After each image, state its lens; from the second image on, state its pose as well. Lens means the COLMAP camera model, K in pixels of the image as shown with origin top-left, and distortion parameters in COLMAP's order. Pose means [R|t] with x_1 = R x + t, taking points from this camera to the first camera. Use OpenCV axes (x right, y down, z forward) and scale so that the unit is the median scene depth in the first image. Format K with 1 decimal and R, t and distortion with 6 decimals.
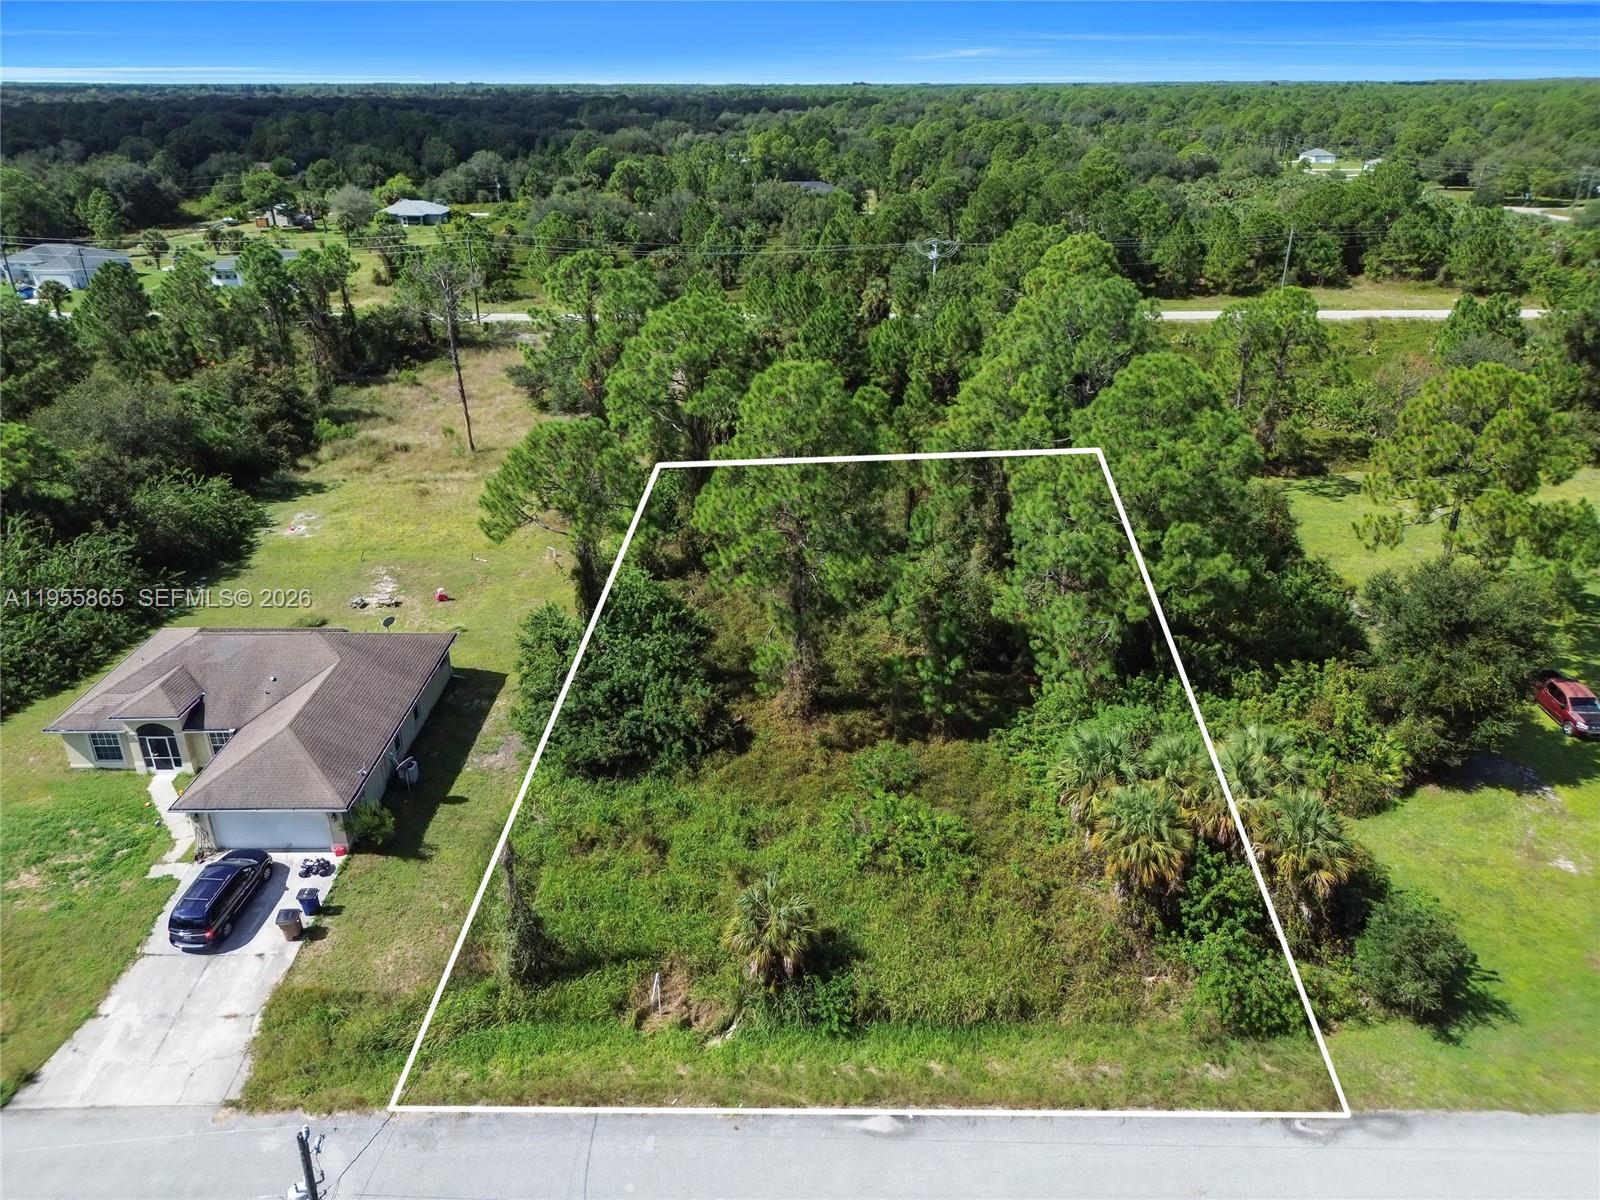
lens RADIAL K [[1124.7, 0, 796.5], [0, 1124.7, 599.3], [0, 0, 1]] dist [0.049916, -0.052305]
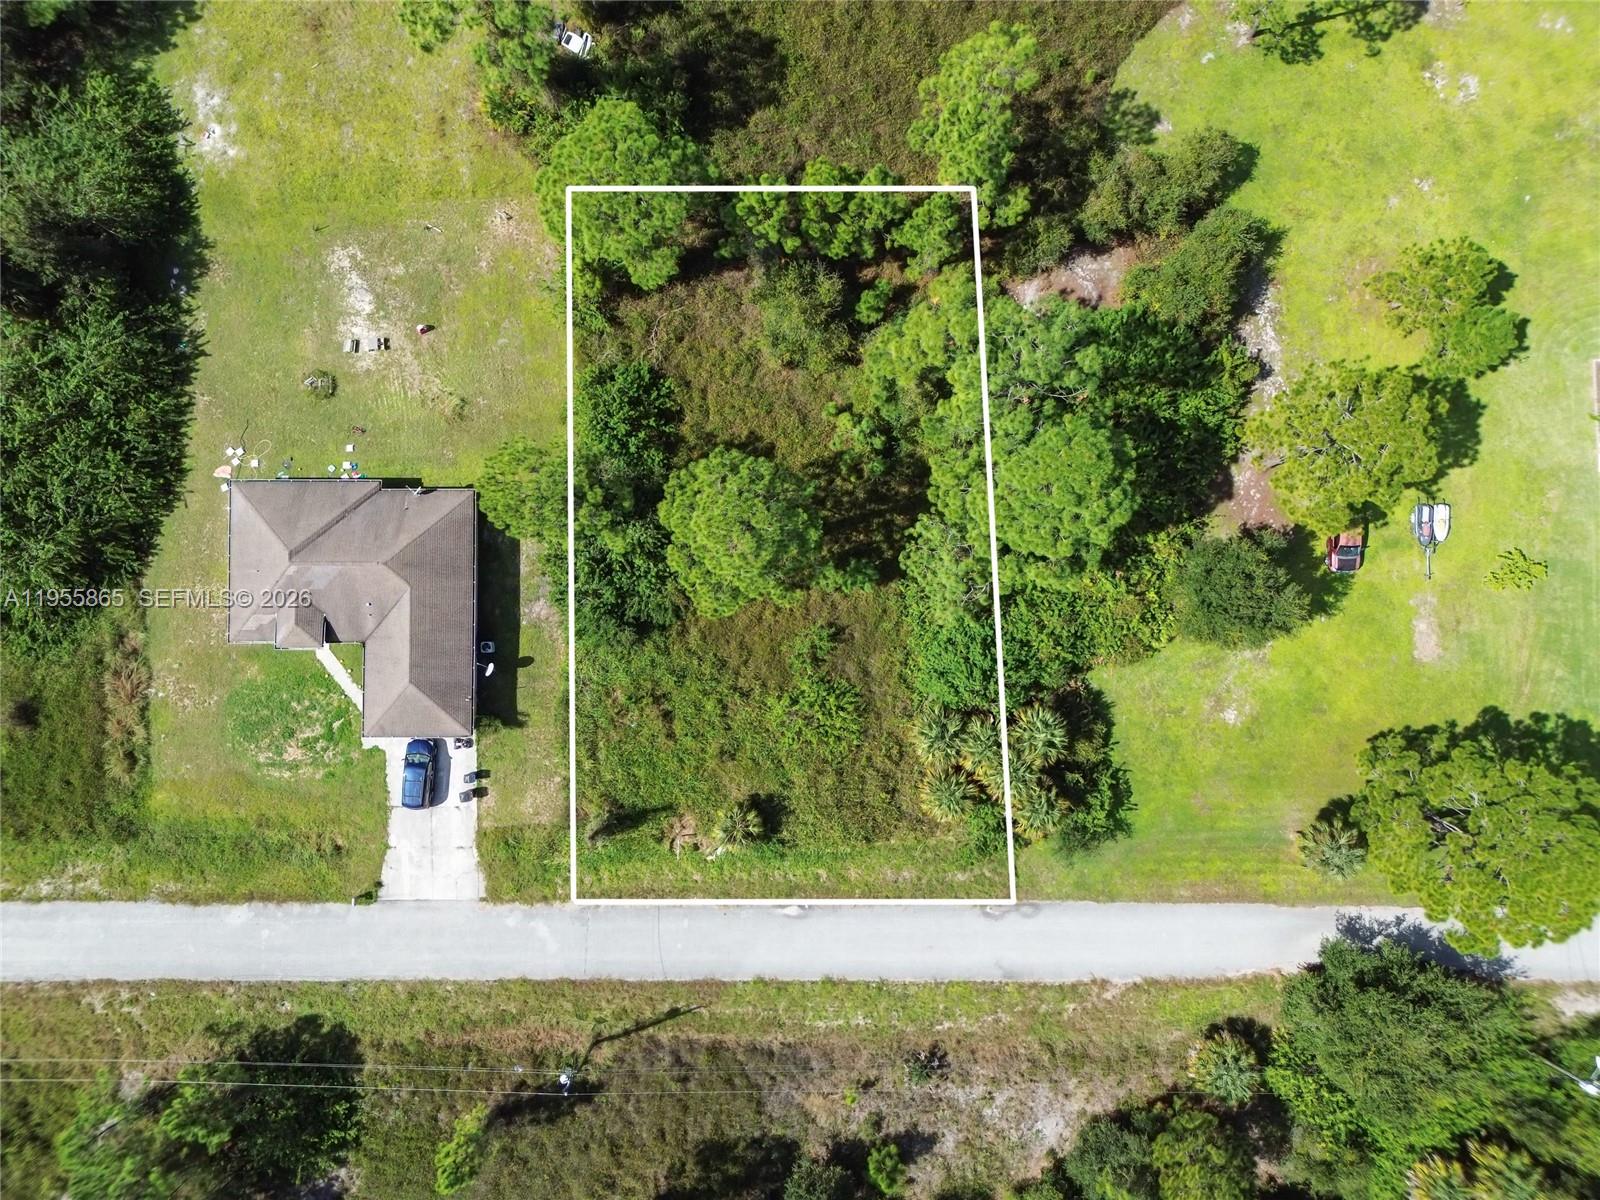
lens RADIAL K [[1124.7, 0, 796.5], [0, 1124.7, 599.3], [0, 0, 1]] dist [0.049916, -0.052305]
pose [[0.999998, 0.000615, -0.002098, 0.059463], [0.001619, 0.436553, 0.899677, -1.179606], [0.001470, -0.899679, 0.436550, 0.413599]]
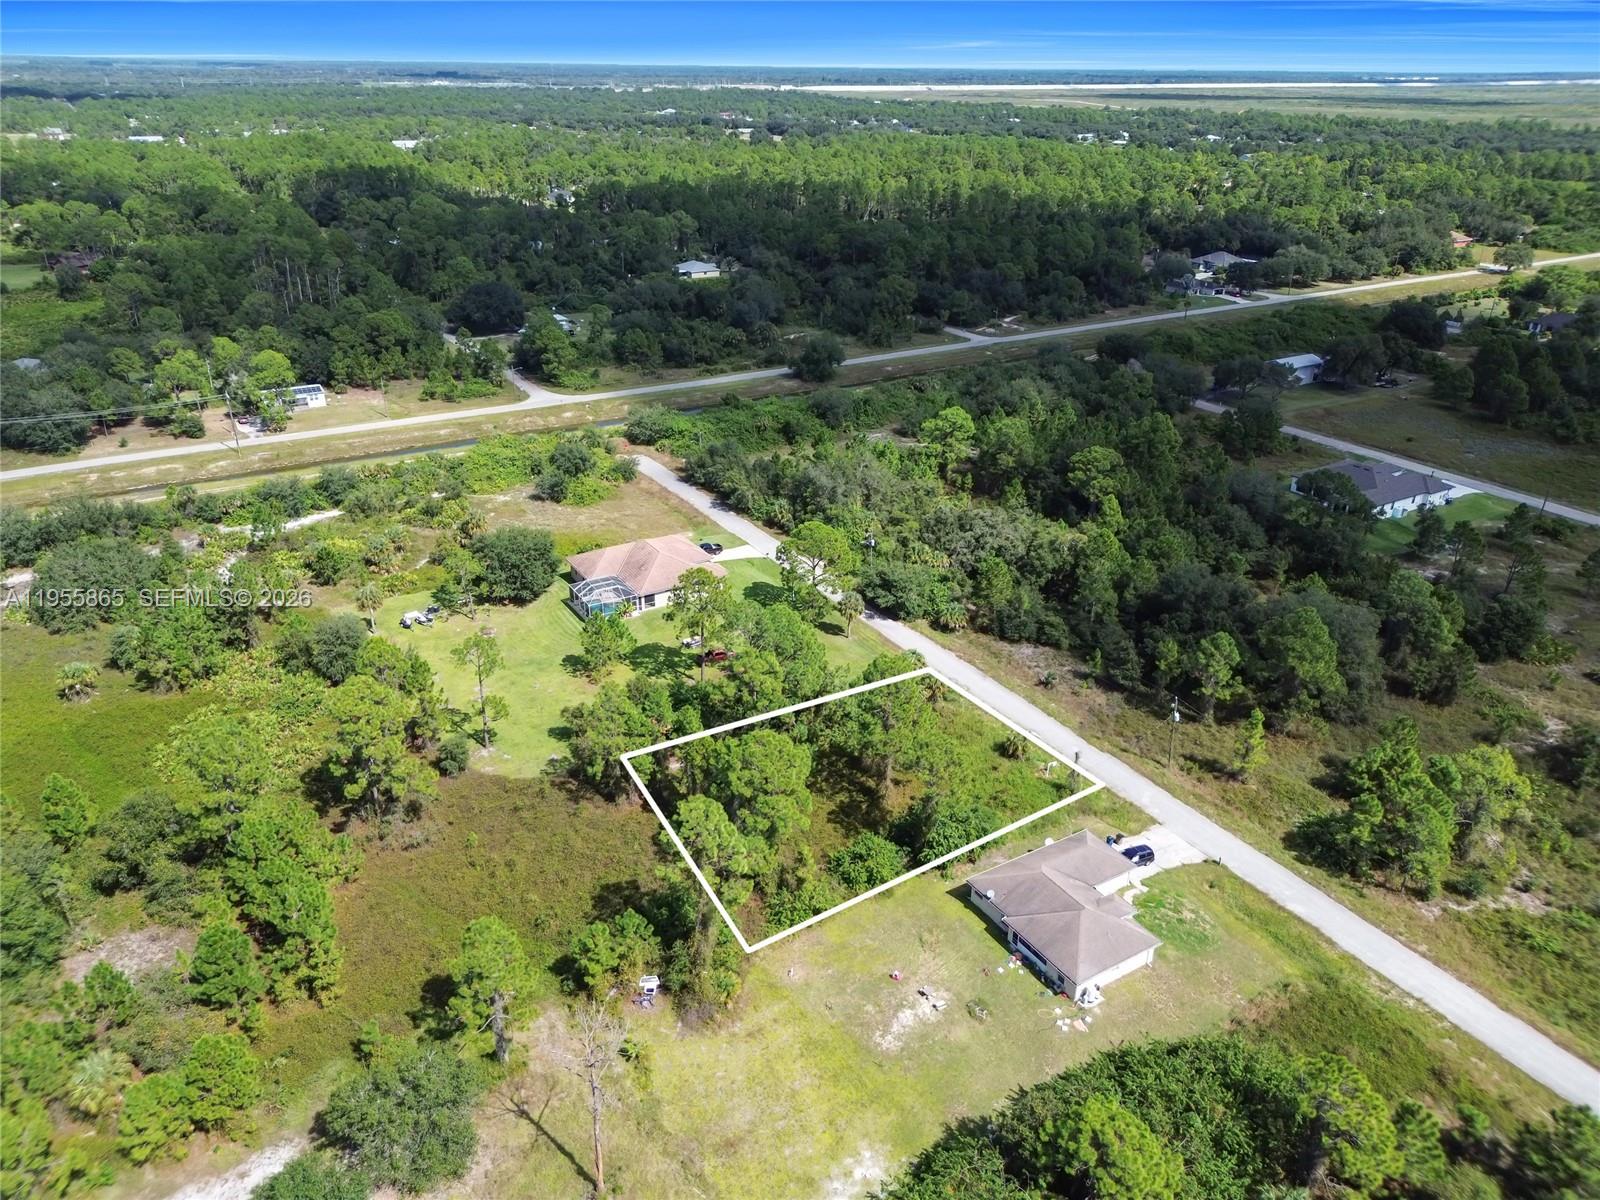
lens RADIAL K [[1124.7, 0, 796.5], [0, 1124.7, 599.3], [0, 0, 1]] dist [0.049916, -0.052305]
pose [[-0.517461, -0.367945, 0.772561, -1.623425], [0.350612, 0.732402, 0.583659, -1.696247], [-0.780580, 0.572890, -0.249983, 1.628704]]
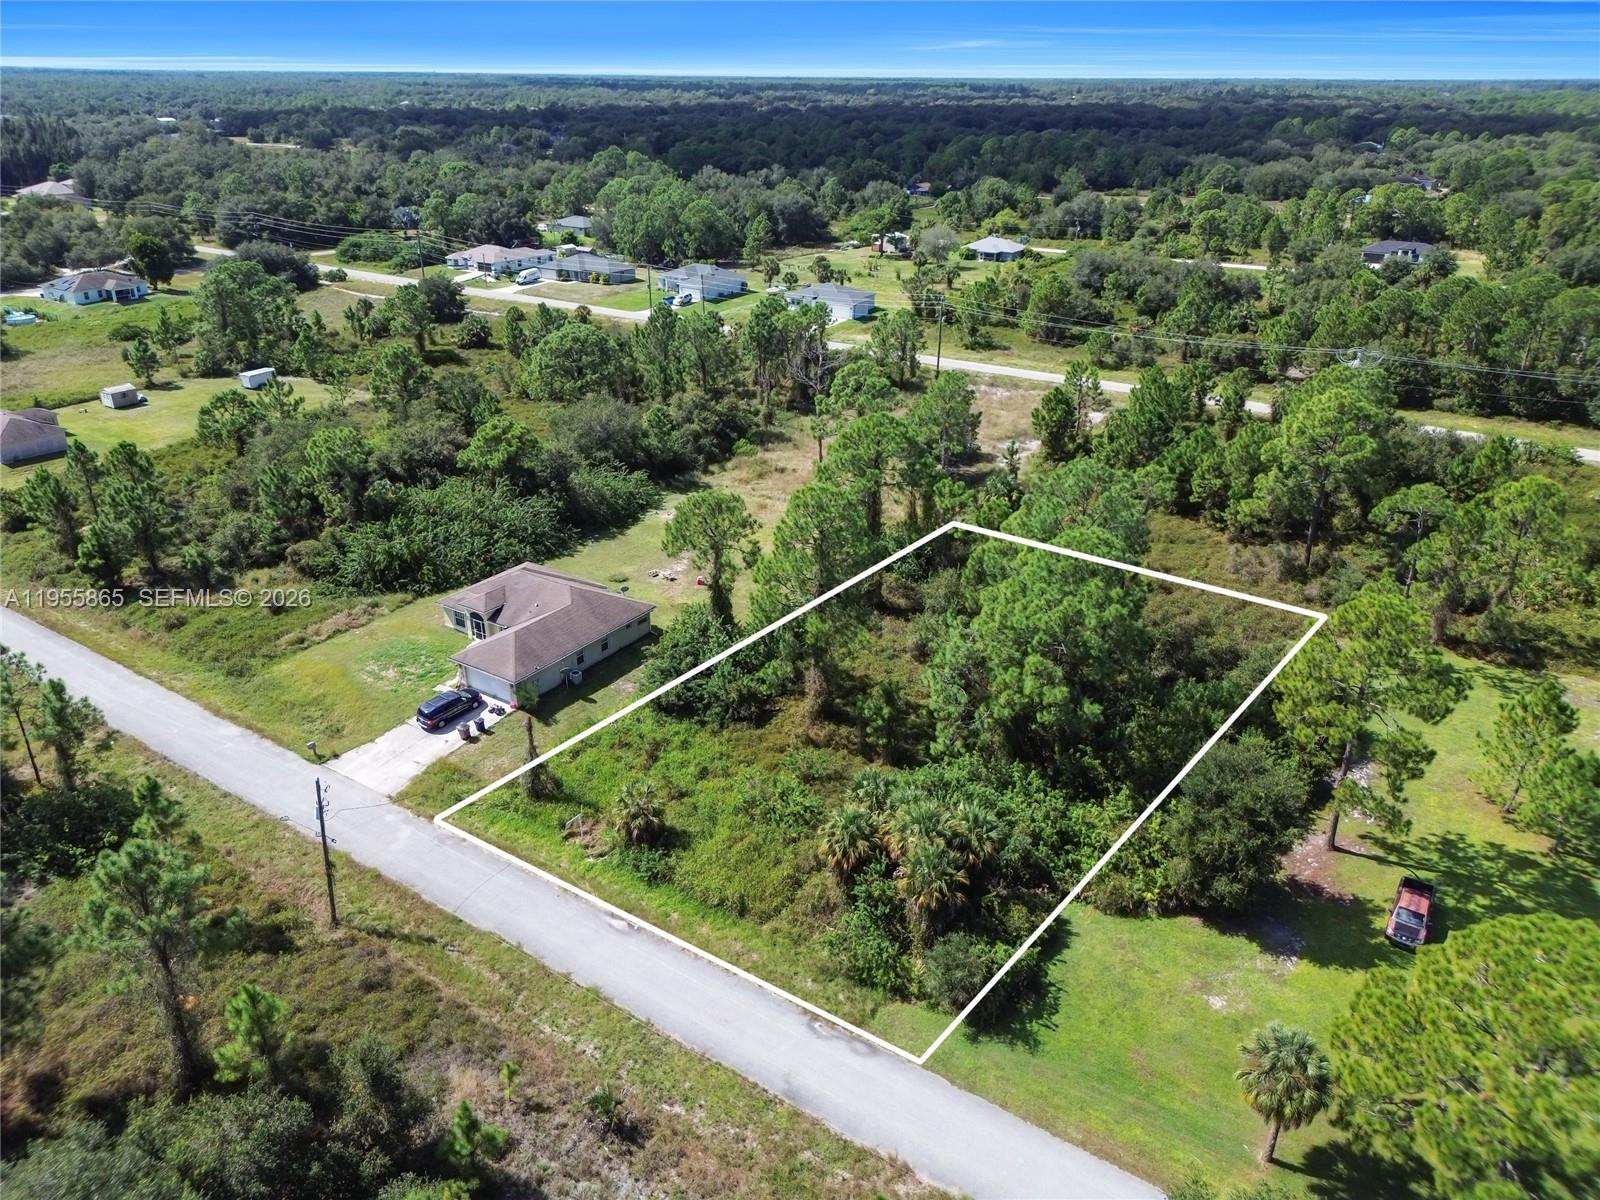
lens RADIAL K [[1124.7, 0, 796.5], [0, 1124.7, 599.3], [0, 0, 1]] dist [0.049916, -0.052305]
pose [[0.832536, 0.239408, -0.499567, 0.744149], [-0.237255, 0.968995, 0.068984, -0.155276], [0.500593, 0.061093, 0.863524, -0.300472]]
